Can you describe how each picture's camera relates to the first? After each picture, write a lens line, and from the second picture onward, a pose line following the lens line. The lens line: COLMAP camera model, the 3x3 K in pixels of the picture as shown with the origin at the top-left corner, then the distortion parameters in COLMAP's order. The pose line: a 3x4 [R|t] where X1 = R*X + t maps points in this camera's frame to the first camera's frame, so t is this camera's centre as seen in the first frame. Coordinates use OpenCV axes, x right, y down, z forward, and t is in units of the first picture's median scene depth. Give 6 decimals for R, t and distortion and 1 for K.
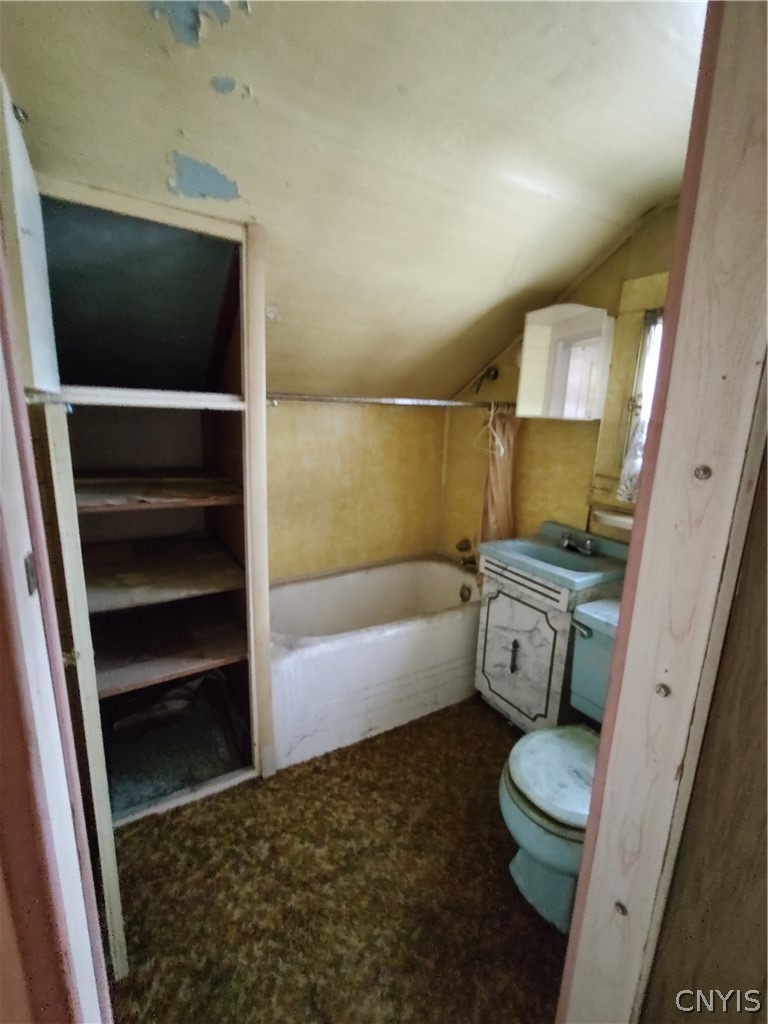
lens RADIAL K [[467.2, 0, 384.0], [0, 467.2, 512.0], [0, 0, 1]] dist [-0.000529, 0.001160]
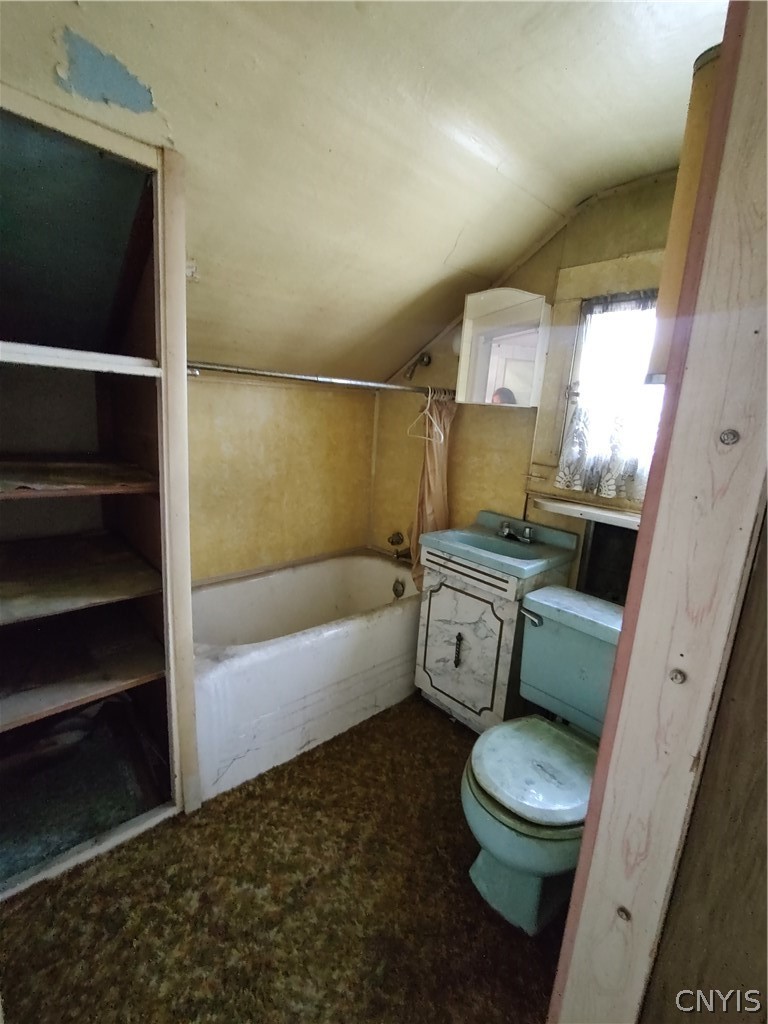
lens RADIAL K [[467.2, 0, 384.0], [0, 467.2, 512.0], [0, 0, 1]] dist [-0.000529, 0.001160]
pose [[0.980038, -0.015527, 0.198204, -0.066893], [0.015097, 0.999879, 0.003680, 0.019573], [-0.198237, -0.000614, 0.980154, 0.092511]]
